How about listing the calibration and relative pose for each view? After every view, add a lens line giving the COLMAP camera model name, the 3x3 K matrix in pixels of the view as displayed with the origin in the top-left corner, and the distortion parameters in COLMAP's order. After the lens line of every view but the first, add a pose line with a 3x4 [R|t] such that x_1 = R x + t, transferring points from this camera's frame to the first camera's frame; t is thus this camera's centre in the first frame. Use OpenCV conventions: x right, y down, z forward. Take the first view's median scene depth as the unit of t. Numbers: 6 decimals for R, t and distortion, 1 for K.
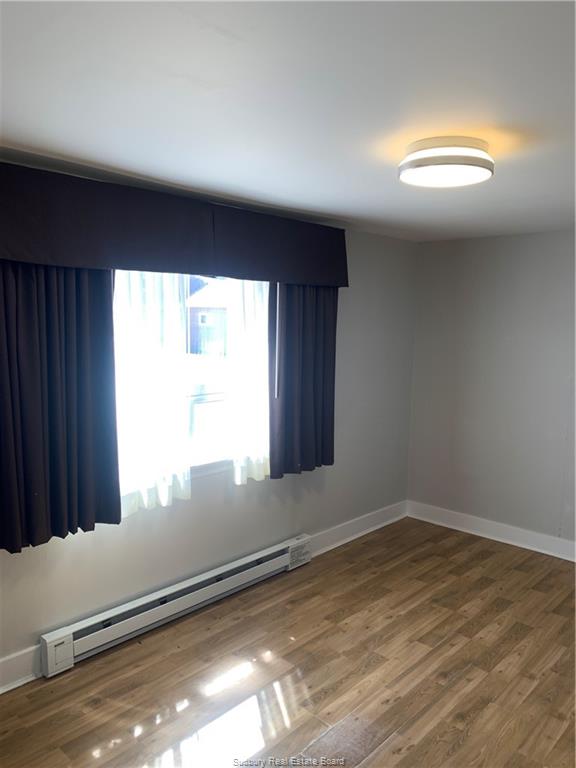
lens RADIAL K [[584.6, 0, 288.0], [0, 584.6, 385.7], [0, 0, 1]] dist [0.003955, -0.006748]
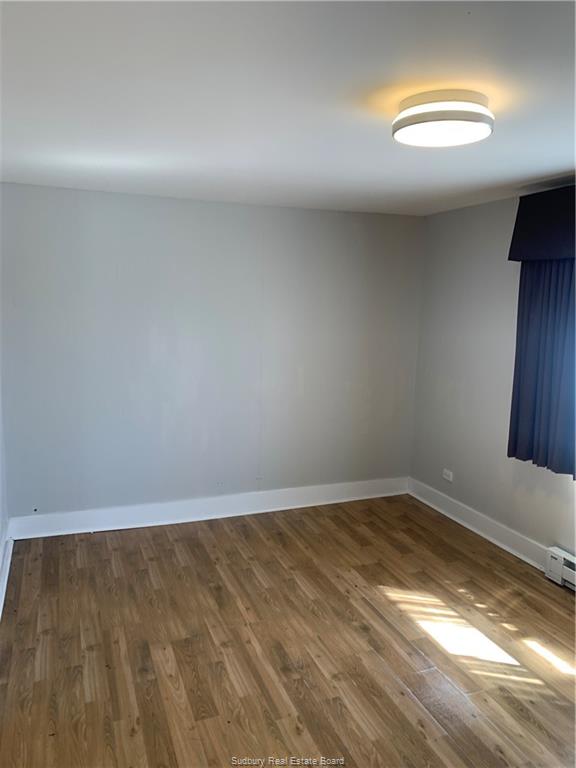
lens RADIAL K [[584.6, 0, 287.4], [0, 584.6, 383.2], [0, 0, 1]] dist [0.003955, -0.006748]
pose [[-0.431672, 0.109035, -0.895416, 1.015197], [-0.133384, 0.974039, 0.182911, -0.085052], [0.892114, 0.198392, -0.405922, 0.988354]]
